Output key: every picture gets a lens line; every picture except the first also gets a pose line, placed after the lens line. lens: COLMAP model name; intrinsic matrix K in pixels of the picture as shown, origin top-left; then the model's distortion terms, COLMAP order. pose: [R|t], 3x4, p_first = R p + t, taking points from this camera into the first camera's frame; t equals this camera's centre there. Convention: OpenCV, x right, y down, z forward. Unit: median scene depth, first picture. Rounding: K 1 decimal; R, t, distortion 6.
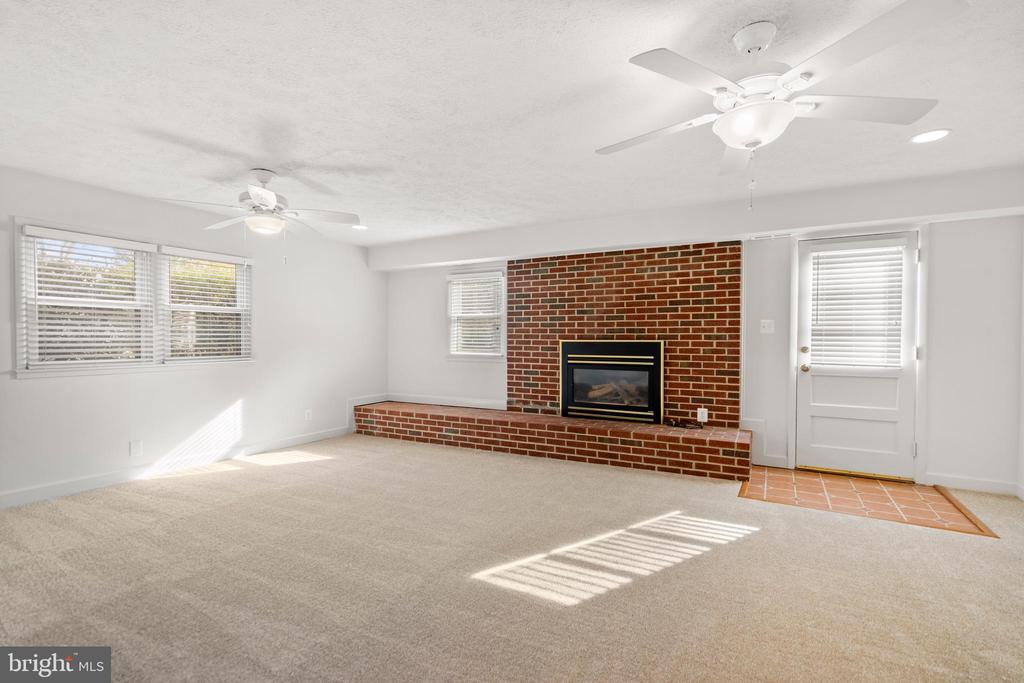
lens RADIAL K [[469.3, 0, 519.4], [0, 469.3, 341.1], [0, 0, 1]] dist [-0.009597, 0.003951]
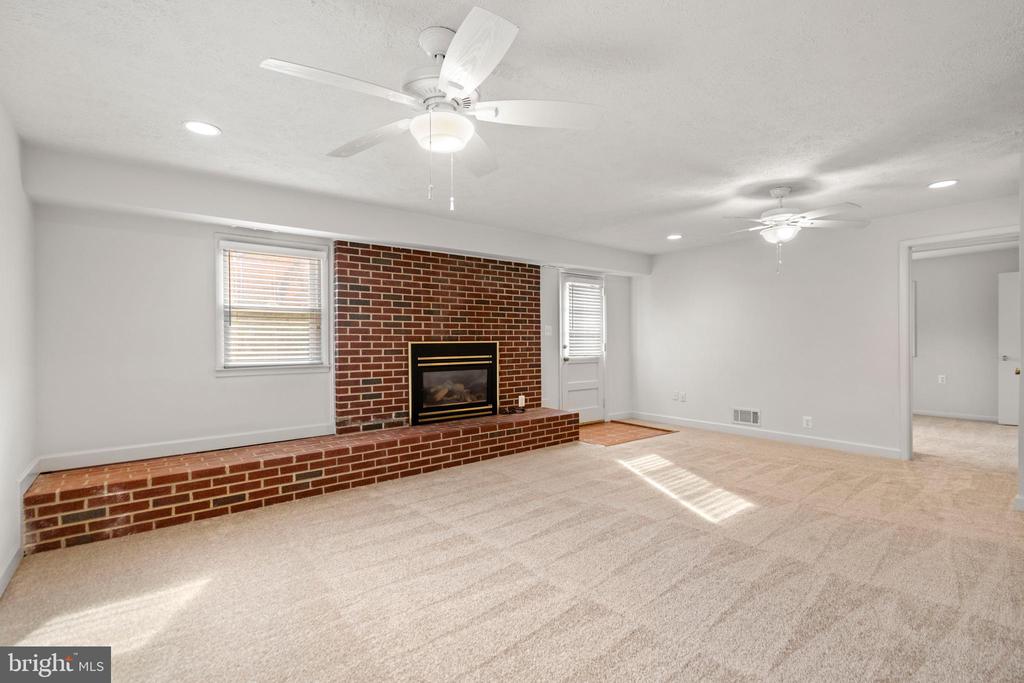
lens RADIAL K [[469.3, 0, 522.7], [0, 469.3, 341.1], [0, 0, 1]] dist [-0.009597, 0.003951]
pose [[0.390113, -0.001828, 0.920765, -0.697120], [0.018586, 0.999810, -0.005890, 0.006006], [-0.920579, 0.019411, 0.390073, 0.473288]]
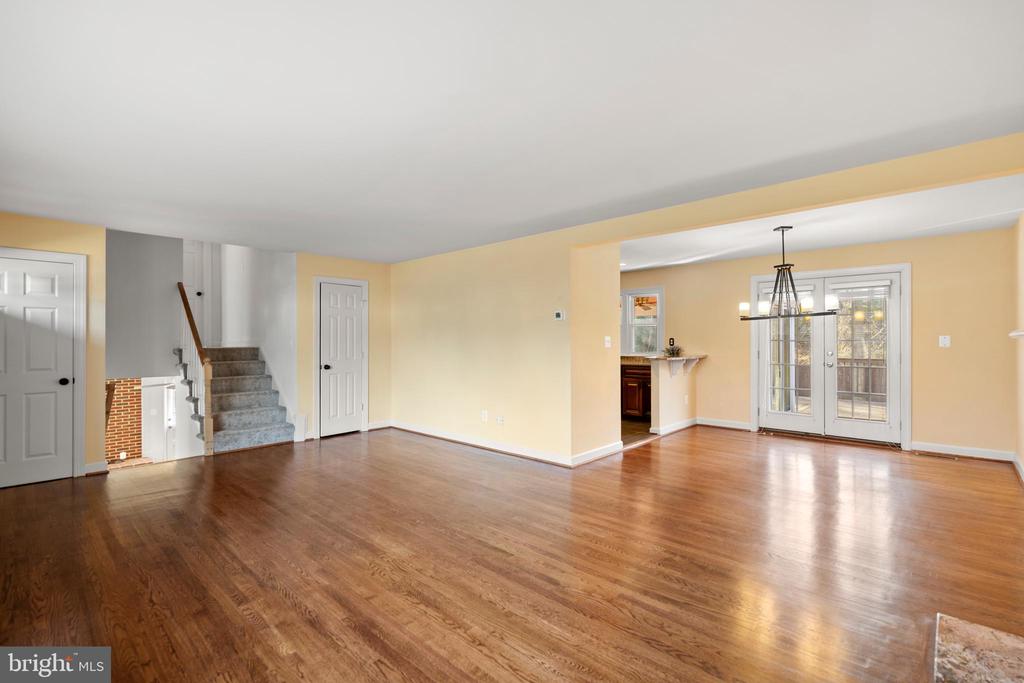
lens RADIAL K [[469.3, 0, 512.3], [0, 469.3, 339.1], [0, 0, 1]] dist [-0.009597, 0.003951]
pose [[0.267873, -0.003776, 0.963447, -1.140627], [0.019795, 0.999803, -0.001586, -0.324176], [-0.963251, 0.019496, 0.267895, -1.260708]]
